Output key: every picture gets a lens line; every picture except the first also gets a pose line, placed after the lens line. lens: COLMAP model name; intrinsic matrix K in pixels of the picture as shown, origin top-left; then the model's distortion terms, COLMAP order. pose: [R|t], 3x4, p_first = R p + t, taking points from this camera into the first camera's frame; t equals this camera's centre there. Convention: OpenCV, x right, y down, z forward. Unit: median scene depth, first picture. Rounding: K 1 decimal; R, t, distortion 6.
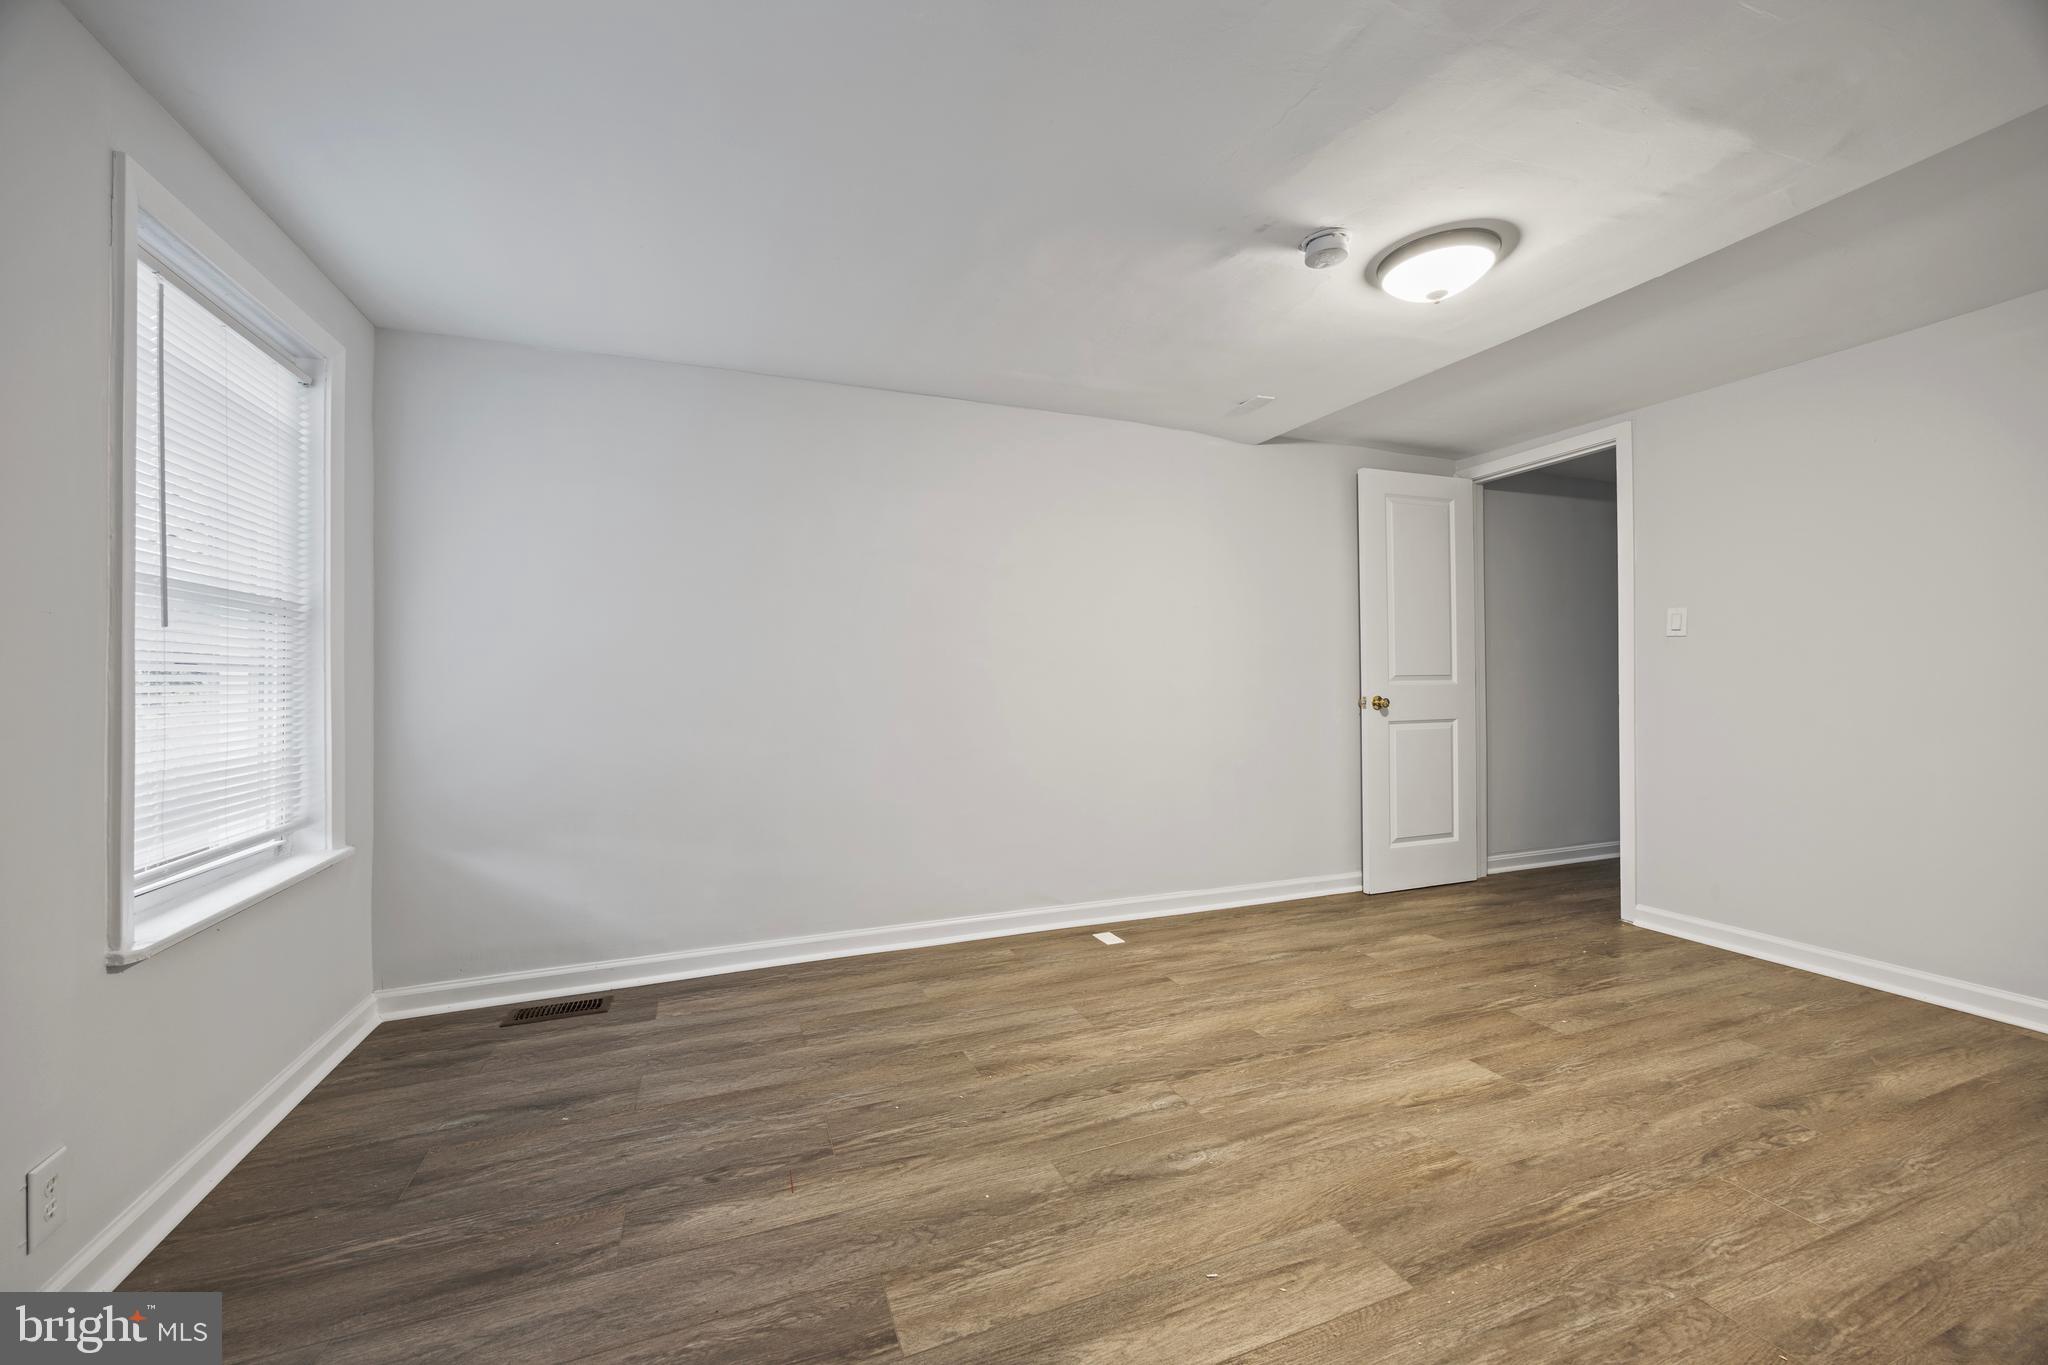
lens RADIAL K [[785.1, 0, 1021.3], [0, 785.1, 681.8], [0, 0, 1]] dist [-0.002228, 0.000021]
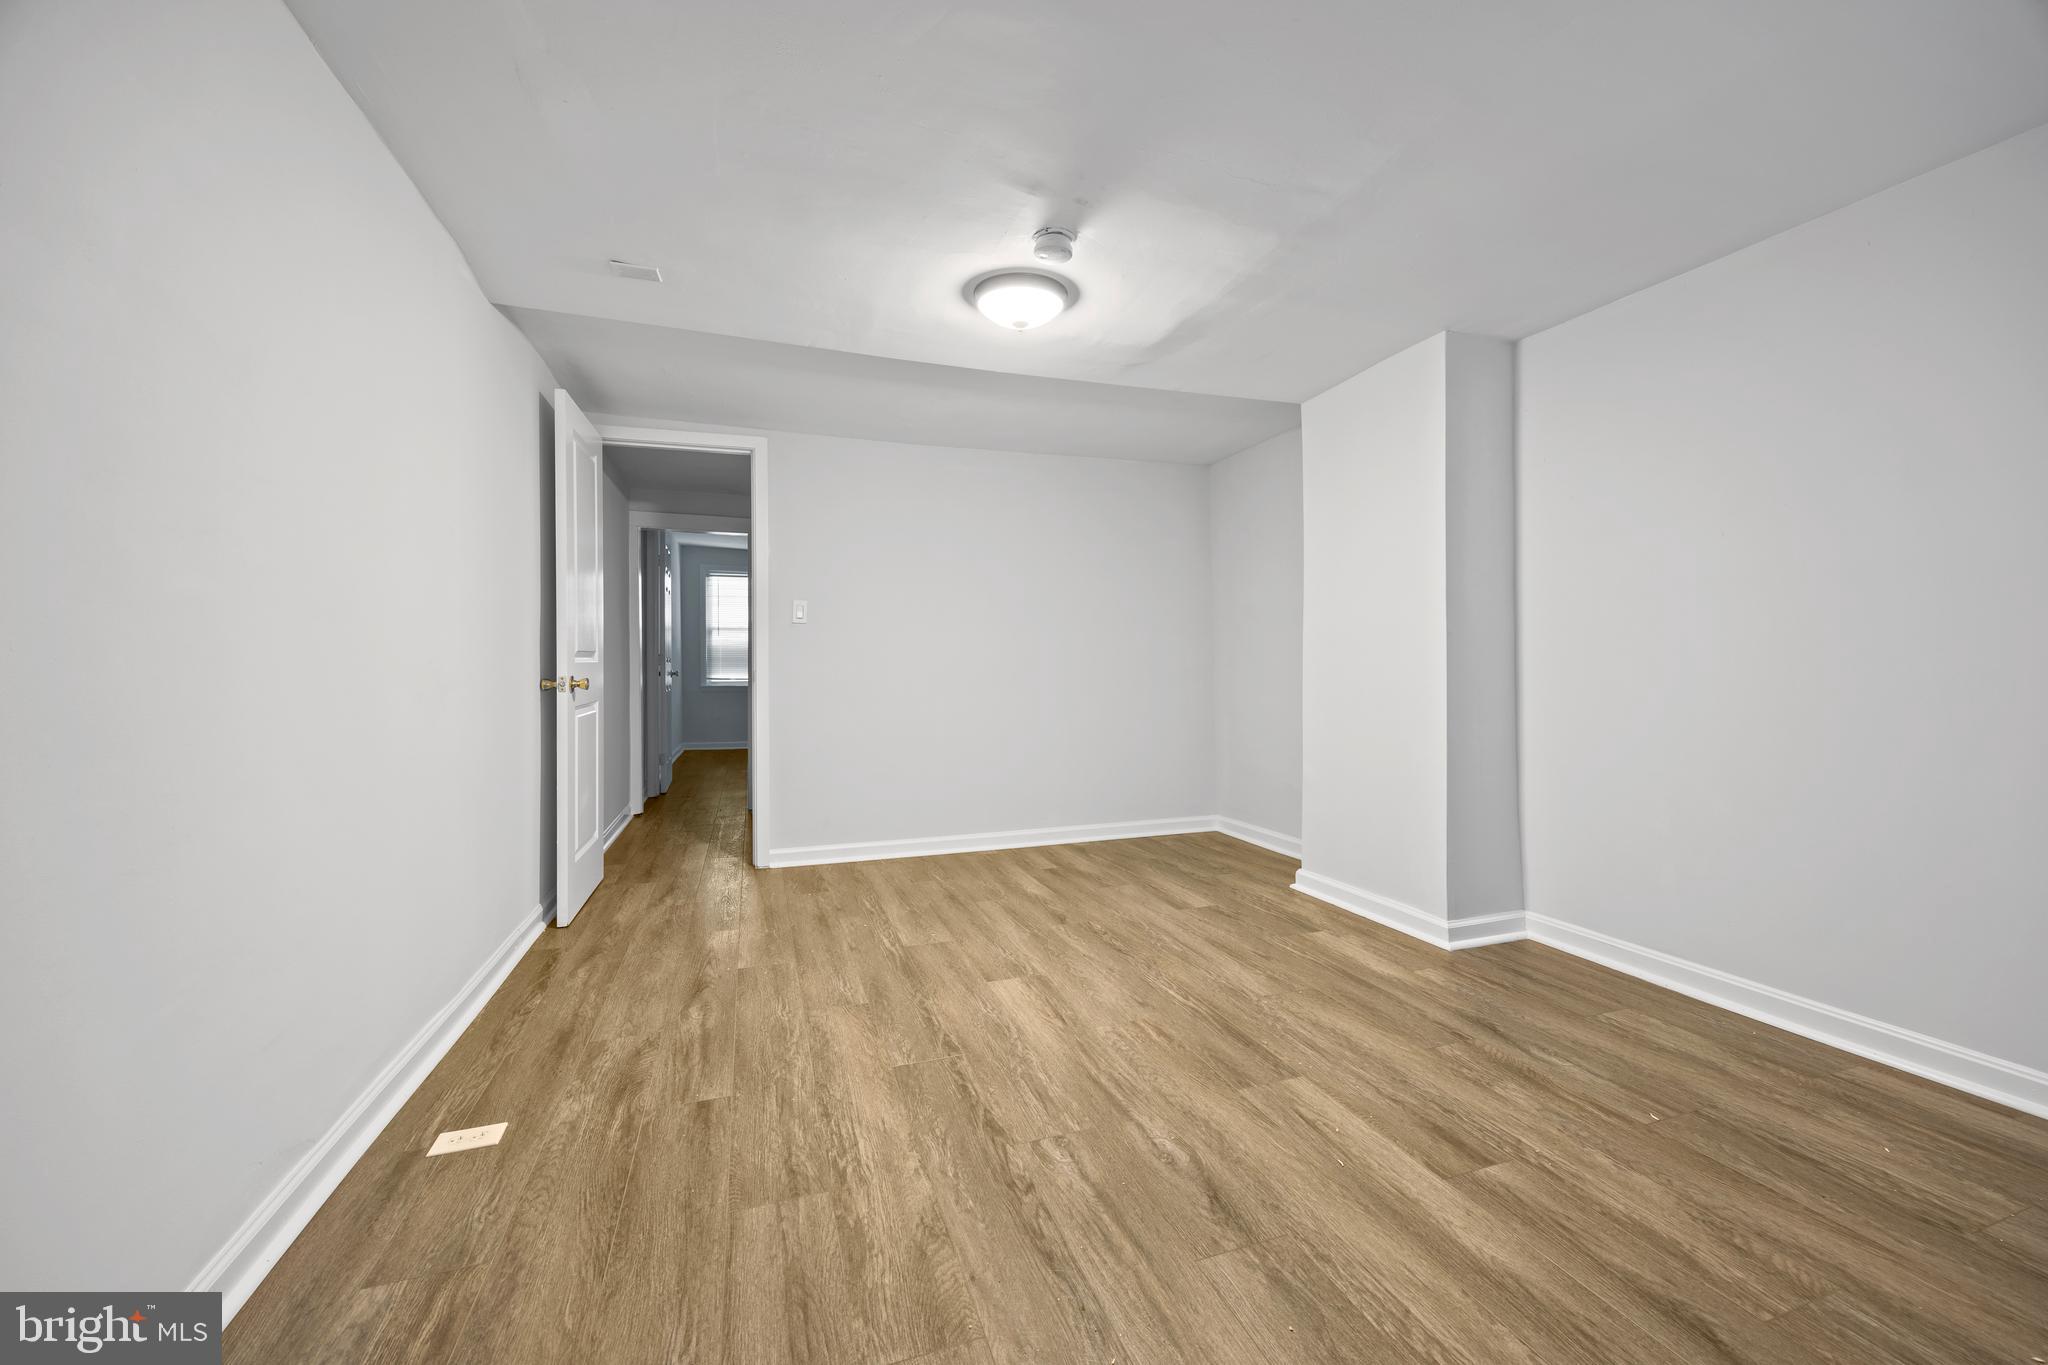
lens RADIAL K [[785.1, 0, 1021.3], [0, 785.1, 681.8], [0, 0, 1]] dist [-0.002228, 0.000021]
pose [[0.045723, -0.019199, 0.998770, -0.621649], [0.001992, 0.999815, 0.019128, 0.015158], [-0.998952, 0.001115, 0.045753, 0.955488]]
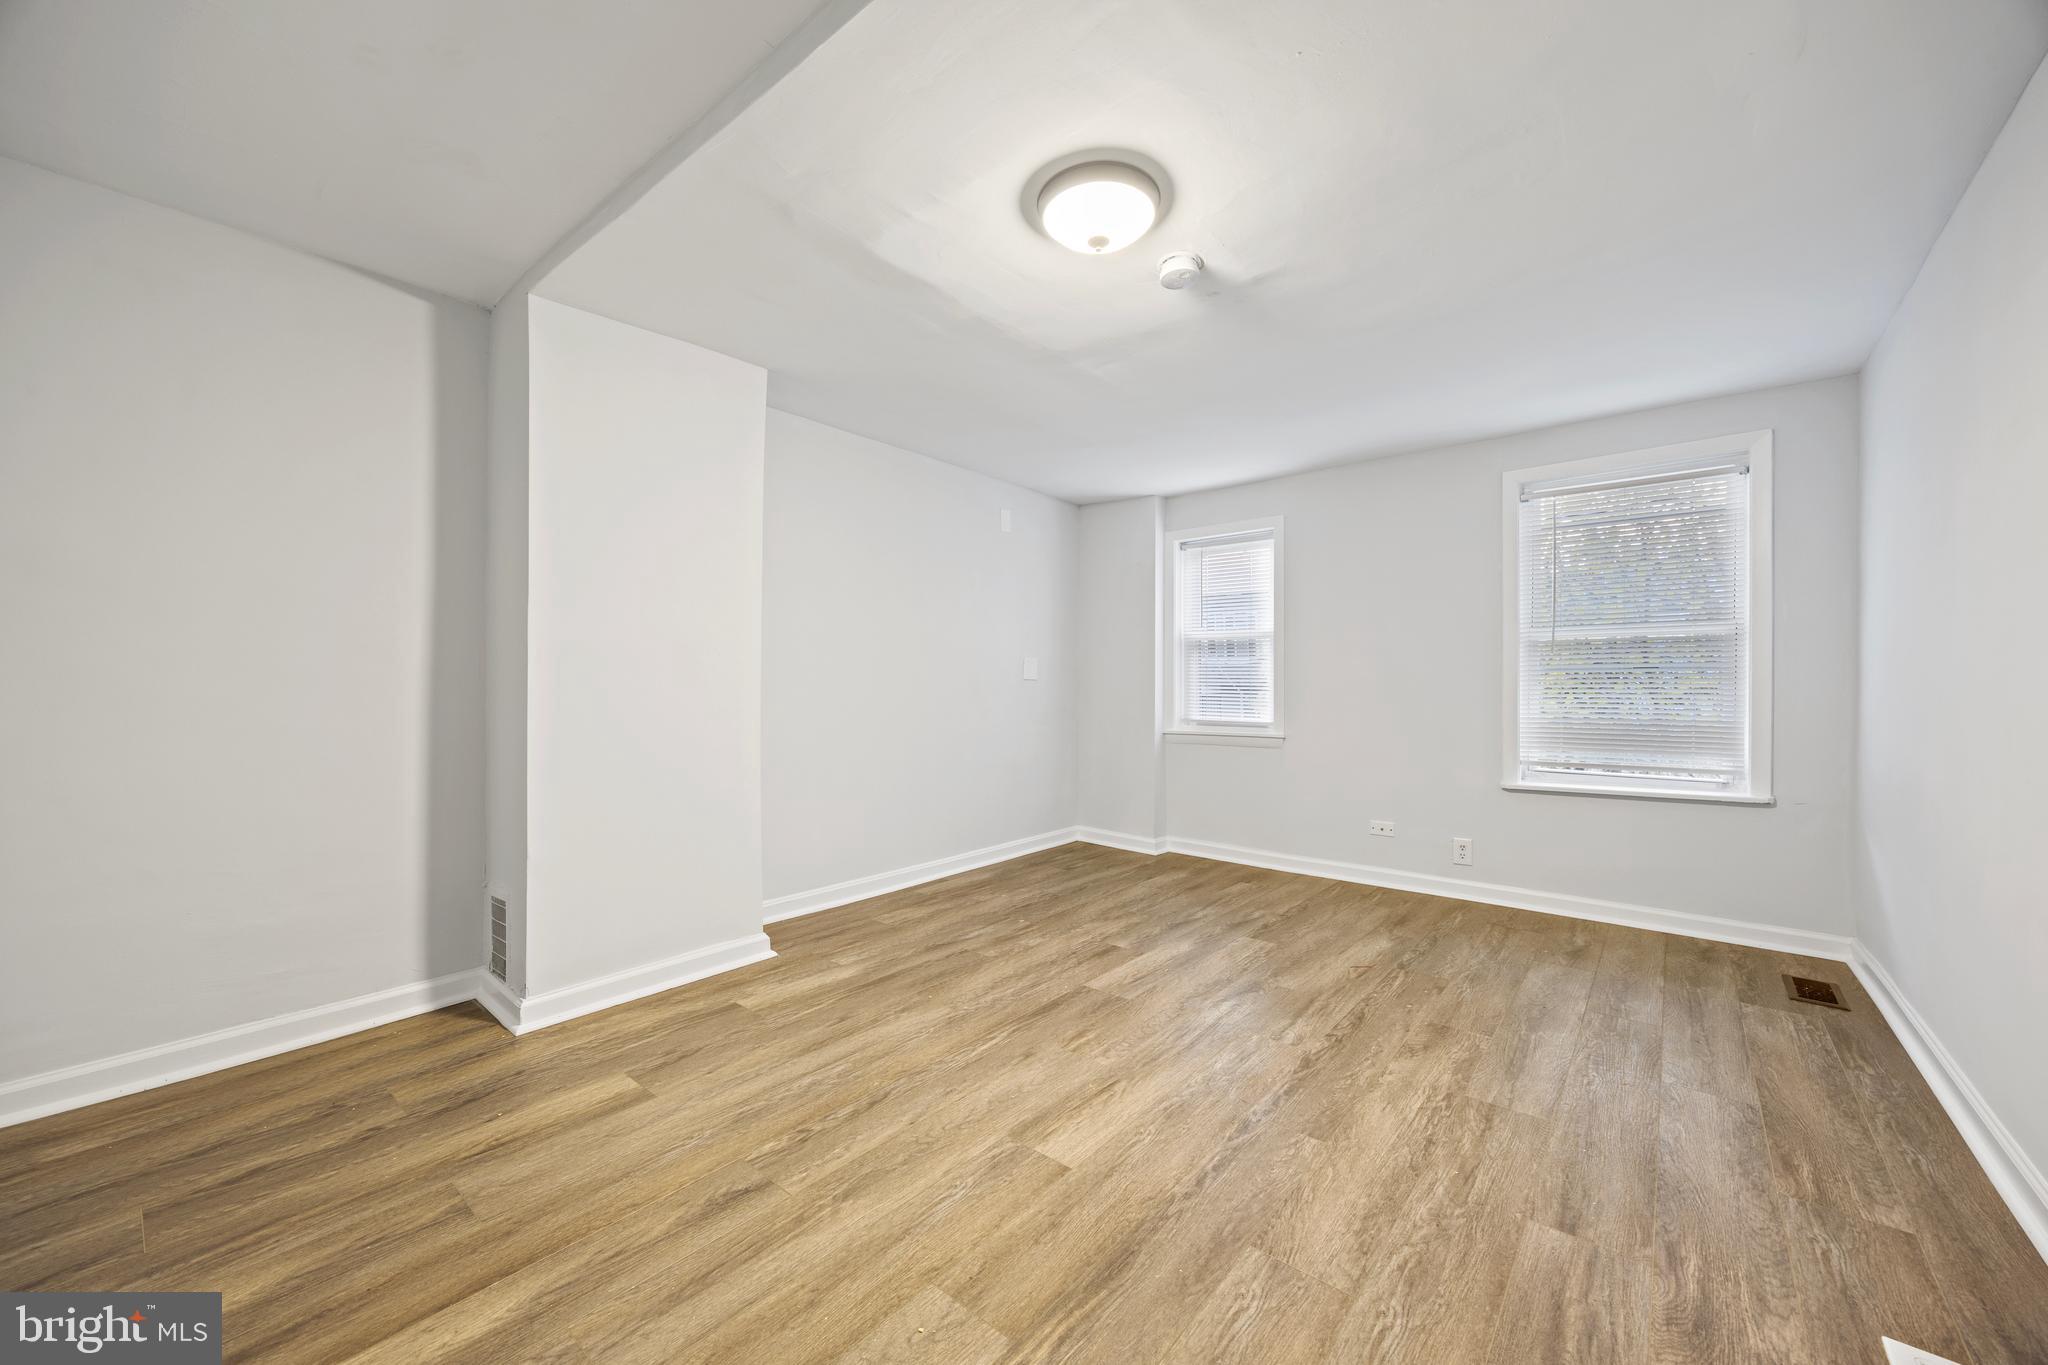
lens RADIAL K [[785.1, 0, 1021.3], [0, 785.1, 681.8], [0, 0, 1]] dist [-0.002228, 0.000021]
pose [[-0.879081, -0.000681, -0.476671, 1.043302], [0.001598, 0.999989, -0.004375, 0.011061], [0.476669, -0.004608, -0.879071, 1.761432]]
